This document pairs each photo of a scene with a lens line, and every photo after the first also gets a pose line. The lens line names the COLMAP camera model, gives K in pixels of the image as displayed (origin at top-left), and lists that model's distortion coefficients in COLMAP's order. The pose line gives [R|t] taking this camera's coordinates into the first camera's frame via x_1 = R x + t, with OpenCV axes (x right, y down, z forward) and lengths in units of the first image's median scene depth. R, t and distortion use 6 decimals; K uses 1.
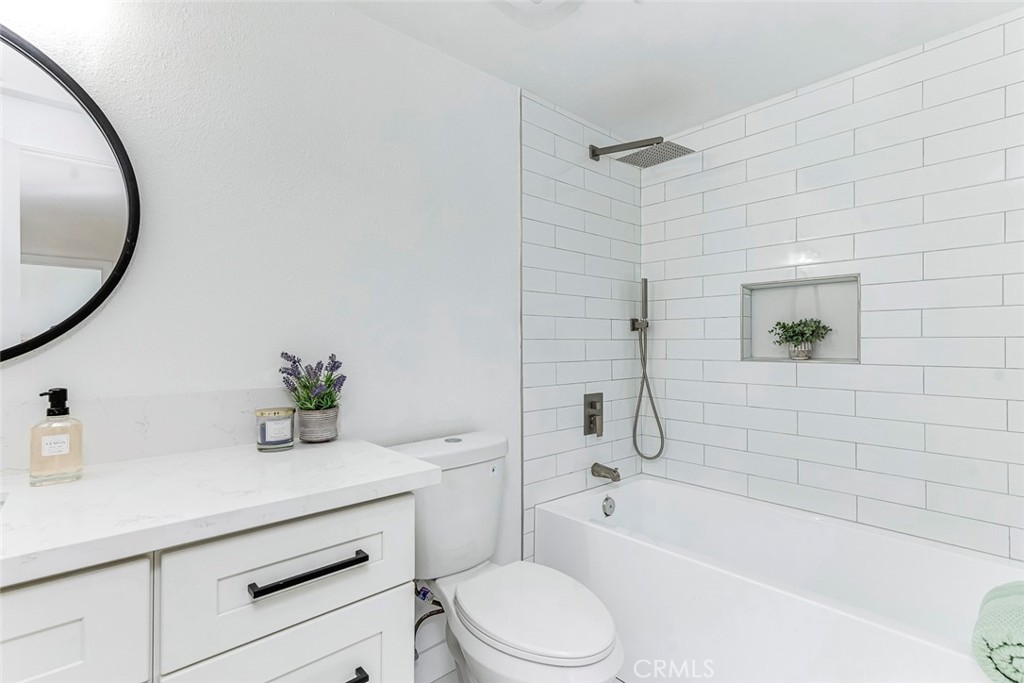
lens RADIAL K [[492.3, 0, 512.0], [0, 492.3, 341.5], [0, 0, 1]] dist [0.017340, -0.000065]
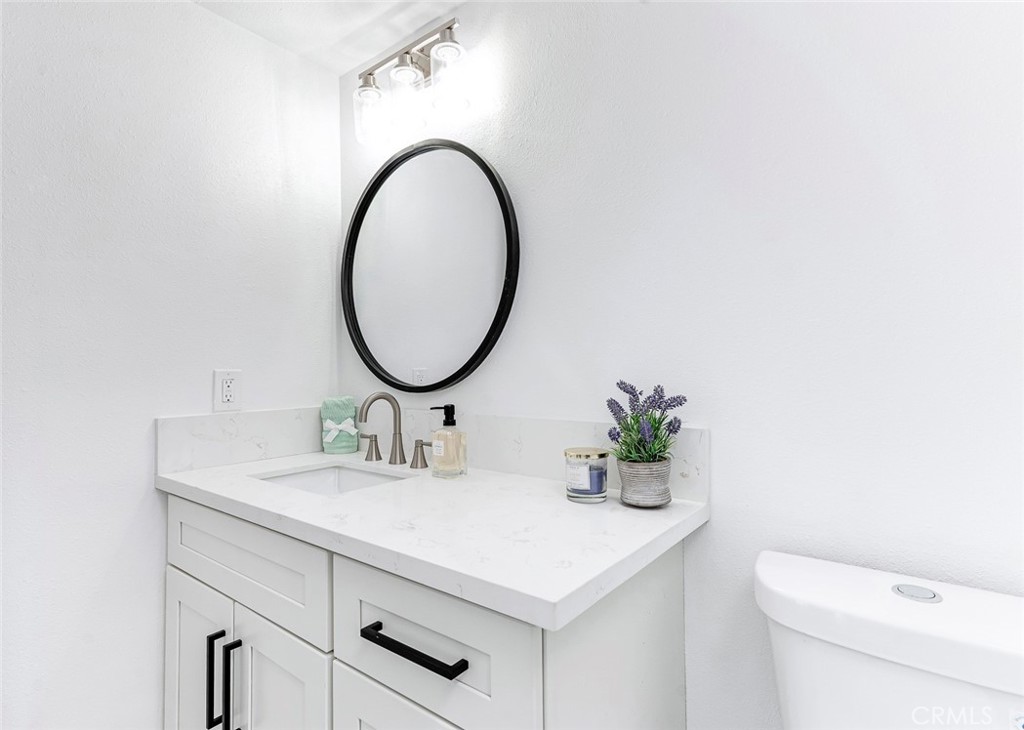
lens RADIAL K [[513.6, 0, 509.7], [0, 513.6, 349.7], [0, 0, 1]] dist [0.000317, -0.000095]
pose [[0.184449, -0.025716, -0.982506, 0.432763], [0.006403, 0.999668, -0.024964, -0.015354], [0.982821, -0.001686, 0.184553, 0.868141]]
